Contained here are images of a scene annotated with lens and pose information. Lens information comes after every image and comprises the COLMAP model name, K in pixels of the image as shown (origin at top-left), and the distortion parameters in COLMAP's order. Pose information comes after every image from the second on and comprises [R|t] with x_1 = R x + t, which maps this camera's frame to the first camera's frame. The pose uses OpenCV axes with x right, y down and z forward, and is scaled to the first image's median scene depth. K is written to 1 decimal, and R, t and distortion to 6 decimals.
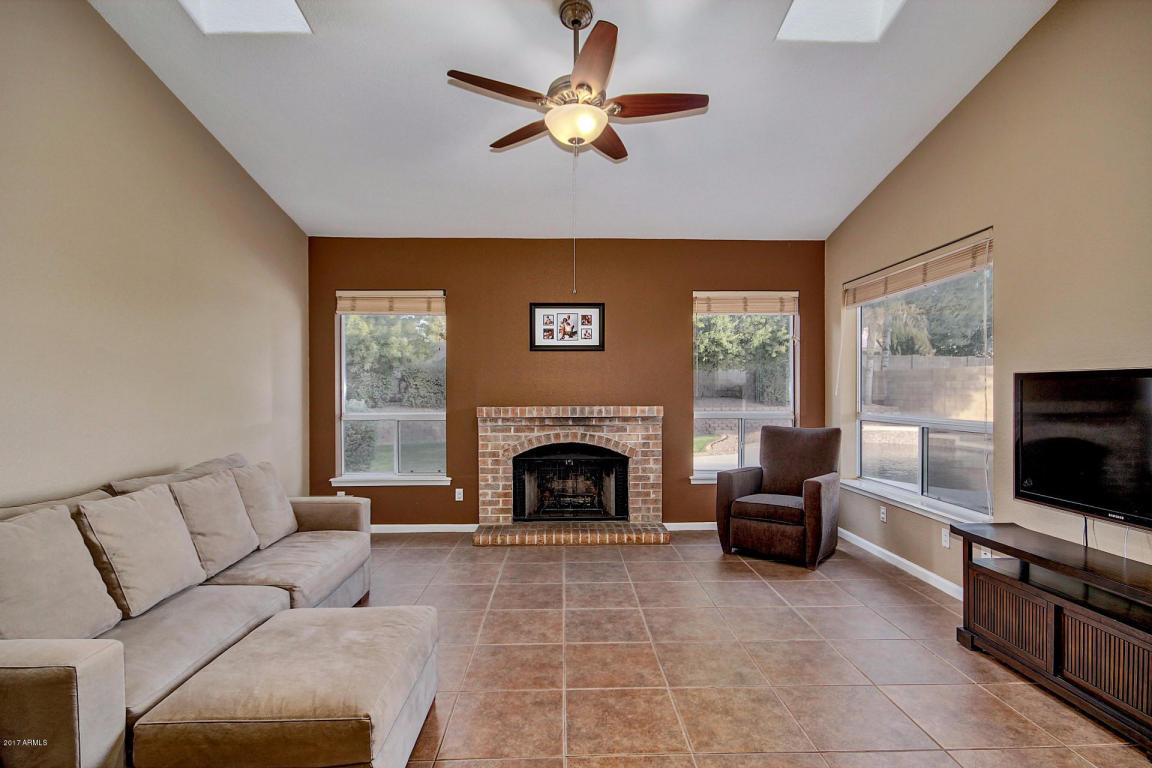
lens RADIAL K [[559.9, 0, 578.7], [0, 559.9, 395.5], [0, 0, 1]] dist [-0.000368, 0.000626]
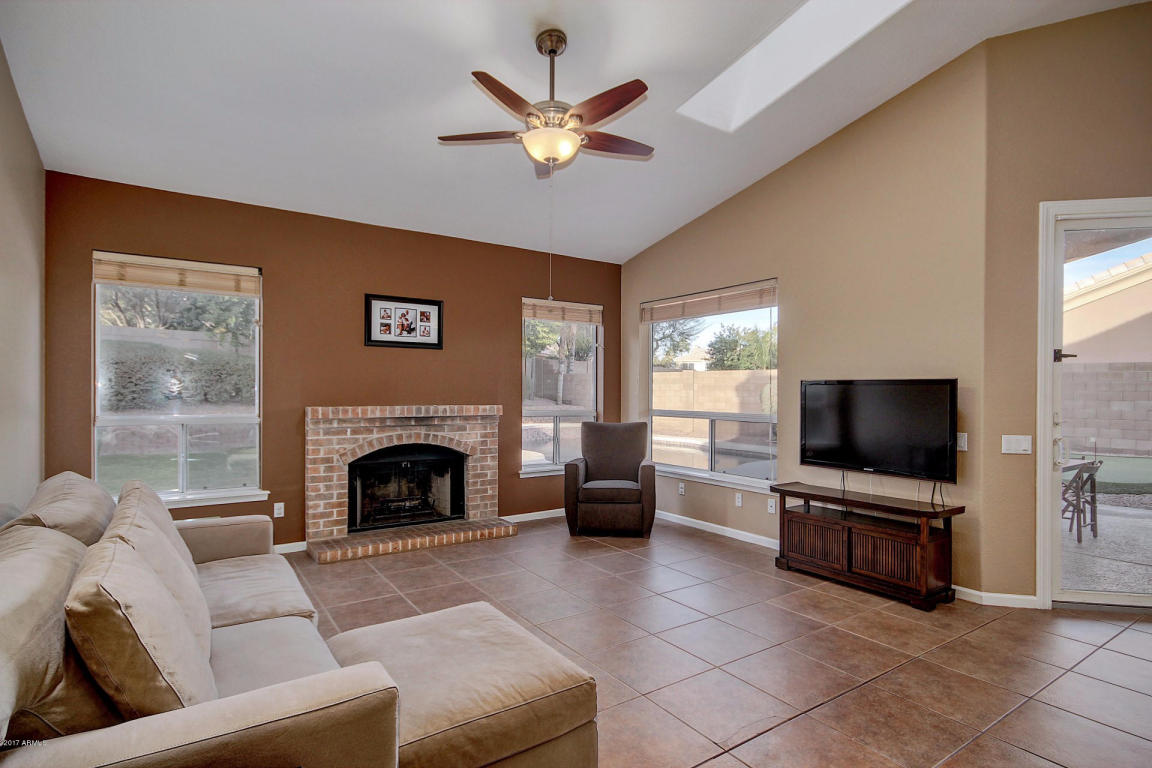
lens RADIAL K [[580.8, 0, 574.3], [0, 580.8, 395.4], [0, 0, 1]] dist [0.002240, 0.001467]
pose [[0.844995, 0.004077, 0.534758, -0.313365], [-0.003492, 0.999992, -0.002106, 0.002857], [-0.534762, -0.000088, 0.845002, 0.011156]]
